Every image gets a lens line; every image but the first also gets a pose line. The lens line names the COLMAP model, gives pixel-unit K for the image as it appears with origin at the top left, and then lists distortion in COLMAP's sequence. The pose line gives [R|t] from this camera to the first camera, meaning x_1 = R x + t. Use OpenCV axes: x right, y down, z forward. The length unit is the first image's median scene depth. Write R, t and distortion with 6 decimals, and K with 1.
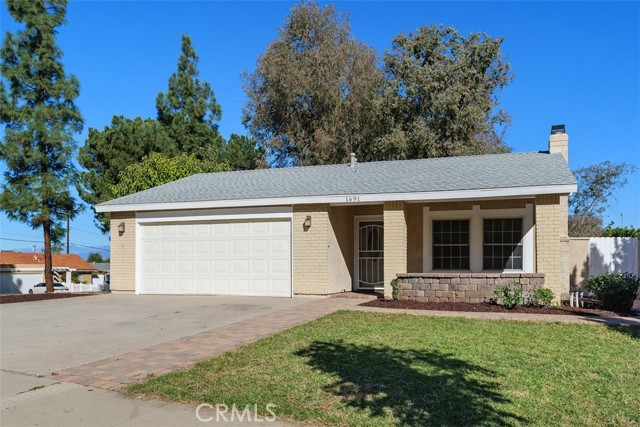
lens RADIAL K [[531.5, 0, 318.2], [0, 531.5, 215.9], [0, 0, 1]] dist [0.003854, 0.001367]
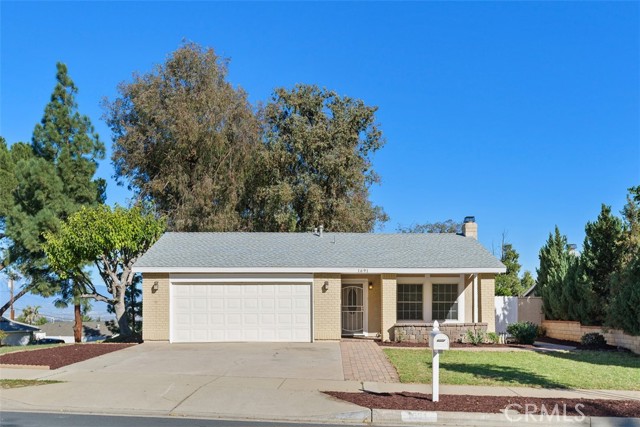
lens RADIAL K [[643.5, 0, 318.6], [0, 643.5, 214.0], [0, 0, 1]] dist [-0.020293, 0.000000]
pose [[0.931669, 0.050166, 0.359828, -0.560189], [-0.030792, 0.997761, -0.059377, -0.064812], [-0.362001, 0.044239, 0.931127, -0.465146]]
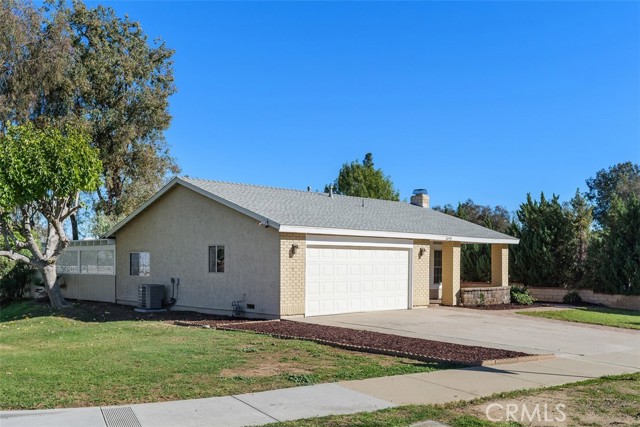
lens RADIAL K [[643.5, 0, 318.5], [0, 643.5, 210.9], [0, 0, 1]] dist [-0.020293, 0.000000]
pose [[0.429104, 0.073252, 0.900280, -1.416934], [-0.088804, 0.995299, -0.038657, -0.006265], [-0.898879, -0.063361, 0.433592, 0.468496]]
